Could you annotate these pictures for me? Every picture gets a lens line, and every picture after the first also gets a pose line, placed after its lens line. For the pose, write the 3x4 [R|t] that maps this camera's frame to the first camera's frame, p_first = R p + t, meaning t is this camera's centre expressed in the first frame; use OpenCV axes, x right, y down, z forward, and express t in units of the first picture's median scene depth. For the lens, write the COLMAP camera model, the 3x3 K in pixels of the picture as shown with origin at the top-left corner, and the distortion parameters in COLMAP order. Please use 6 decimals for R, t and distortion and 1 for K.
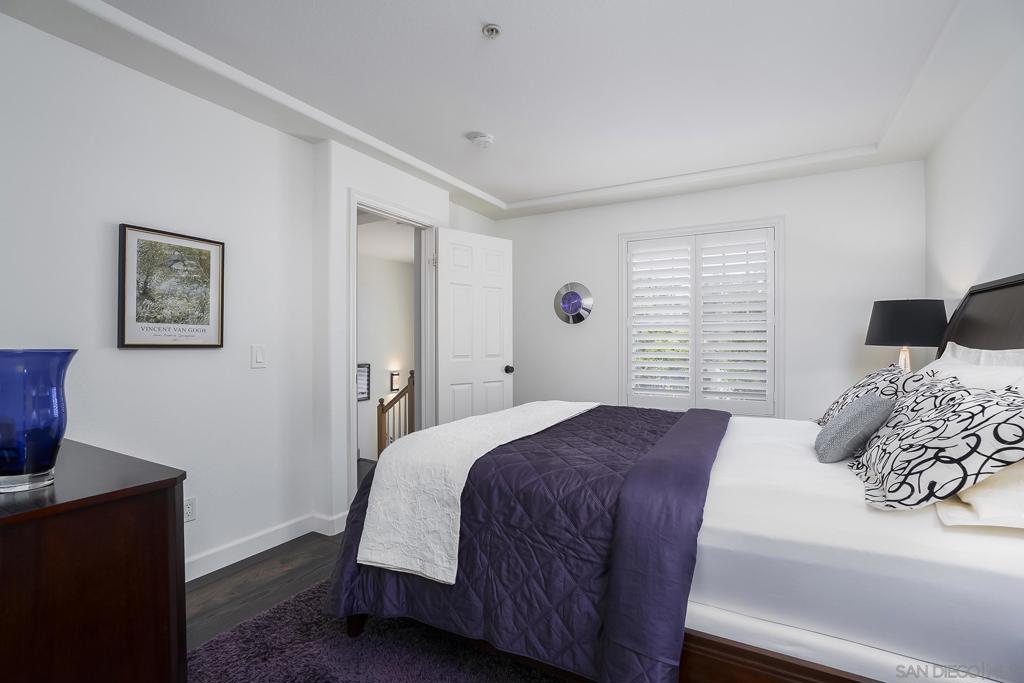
lens RADIAL K [[473.6, 0, 513.1], [0, 473.6, 340.8], [0, 0, 1]] dist [-0.003093, -0.000074]
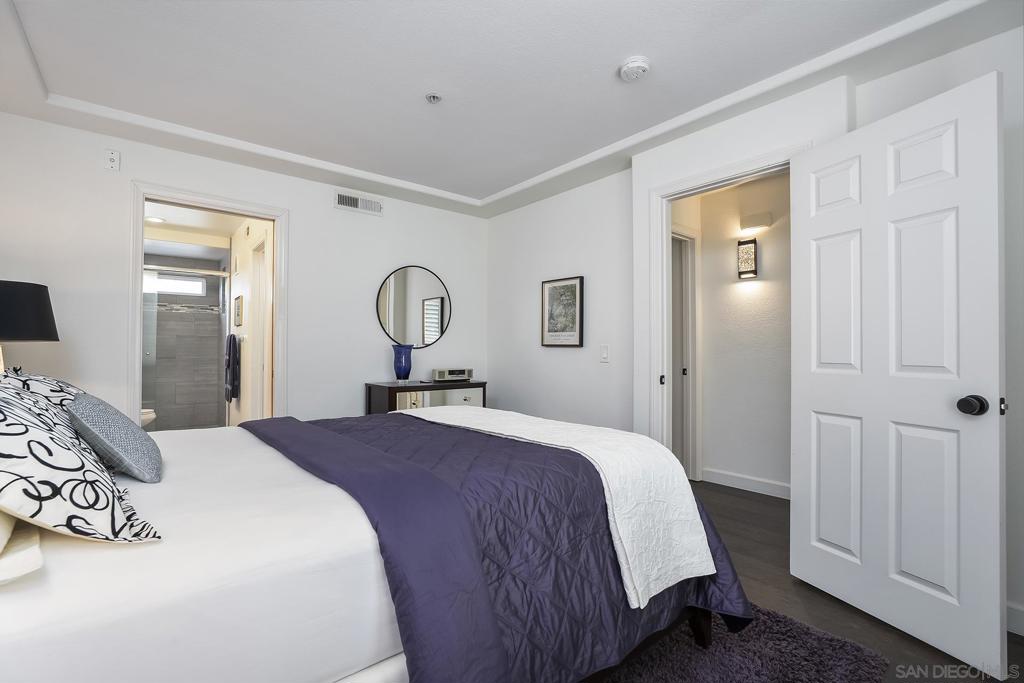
lens RADIAL K [[473.6, 0, 509.6], [0, 473.6, 344.7], [0, 0, 1]] dist [-0.003093, -0.000074]
pose [[-0.349210, -0.011925, -0.936969, 0.919205], [-0.003948, 0.999929, -0.011254, 0.027326], [0.937036, -0.000231, -0.349233, 1.409488]]
